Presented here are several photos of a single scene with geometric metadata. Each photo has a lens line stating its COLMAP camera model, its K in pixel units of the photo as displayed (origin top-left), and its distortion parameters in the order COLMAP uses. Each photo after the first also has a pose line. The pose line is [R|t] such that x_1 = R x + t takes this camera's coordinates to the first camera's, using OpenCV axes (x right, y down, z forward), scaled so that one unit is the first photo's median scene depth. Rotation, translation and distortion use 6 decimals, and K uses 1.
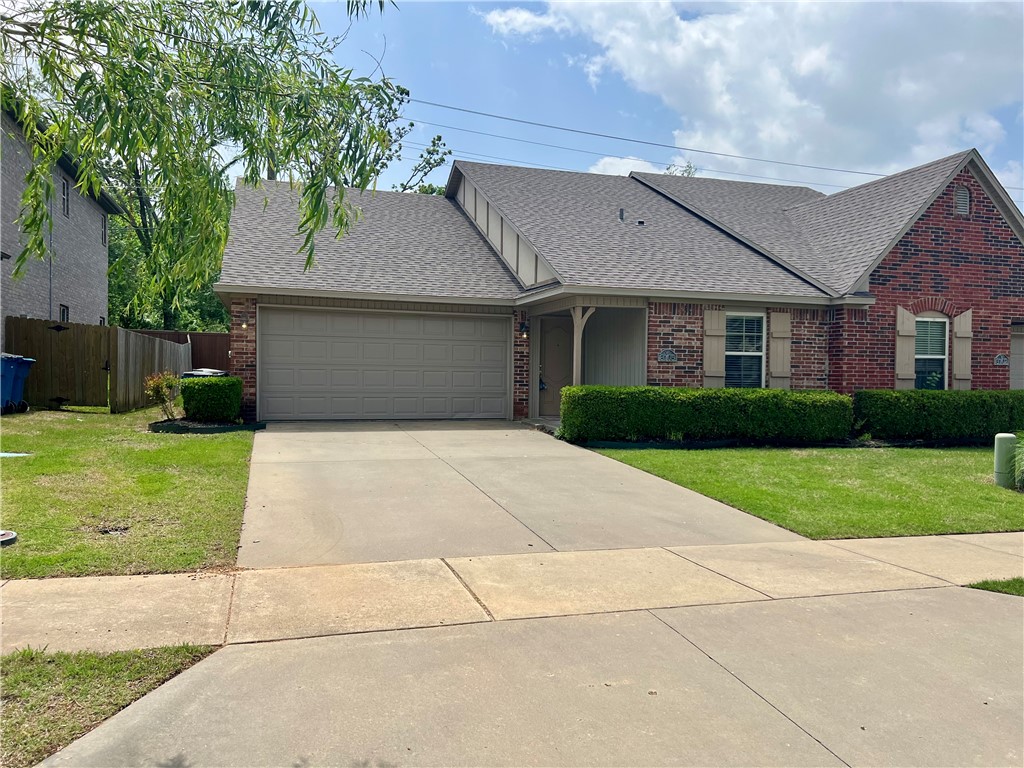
lens RADIAL K [[768.2, 0, 512.0], [0, 768.2, 384.0], [0, 0, 1]] dist [0.042143, -0.002553]
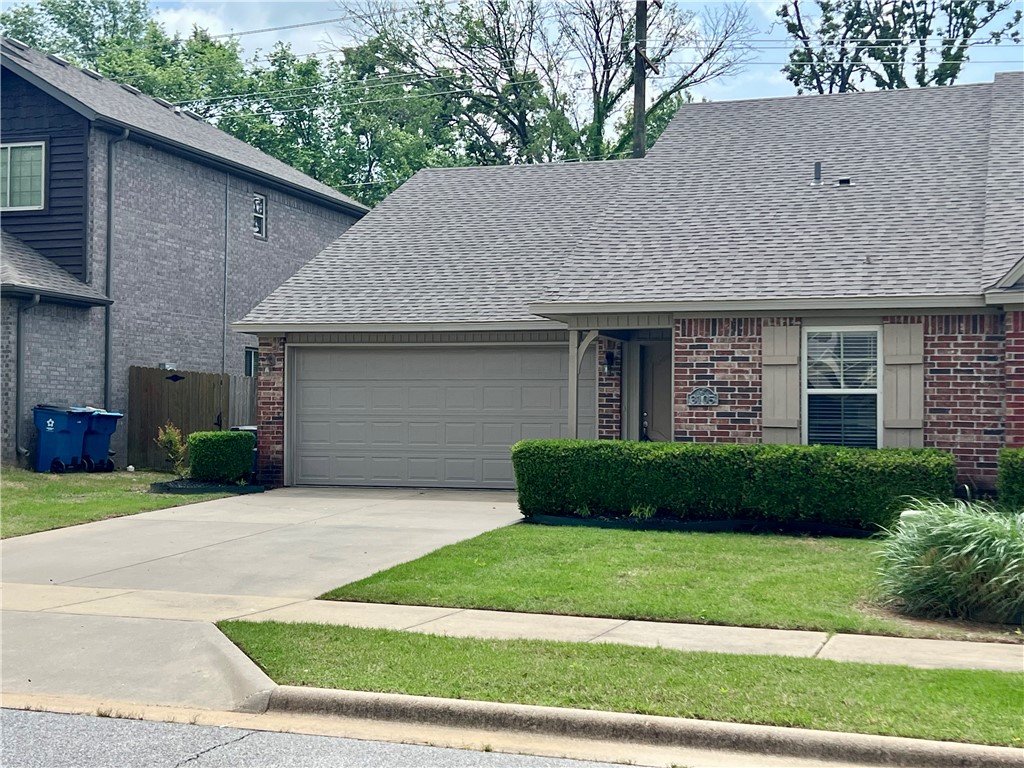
lens RADIAL K [[1479.1, 0, 512.0], [0, 1479.1, 384.0], [0, 0, 1]] dist [0.217603, -0.824718]
pose [[0.809365, -0.023393, -0.586840, 0.802817], [-0.006653, 0.998777, -0.048989, 0.016353], [0.587269, 0.043554, 0.808219, -0.146637]]
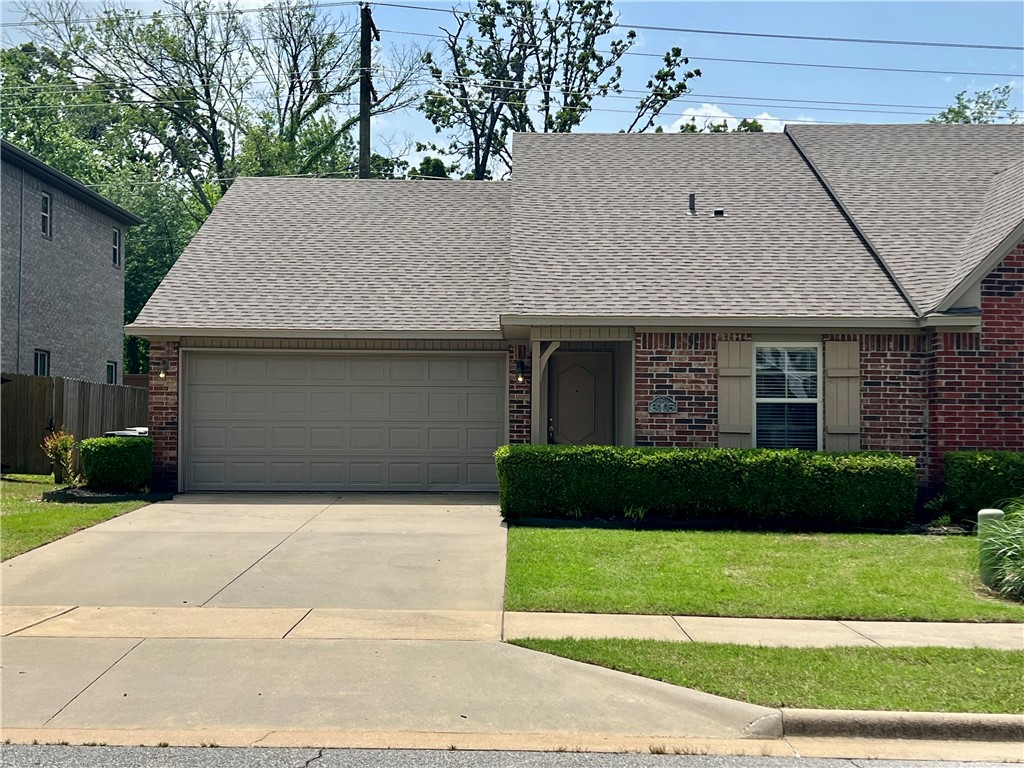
lens RADIAL K [[1341.4, 0, 512.0], [0, 1341.4, 384.0], [0, 0, 1]] dist [0.167544, -0.427016]
pose [[0.952923, -0.016913, -0.302741, 0.437720], [0.001450, 0.998686, -0.051230, 0.008518], [0.303210, 0.048380, 0.951695, -0.255044]]
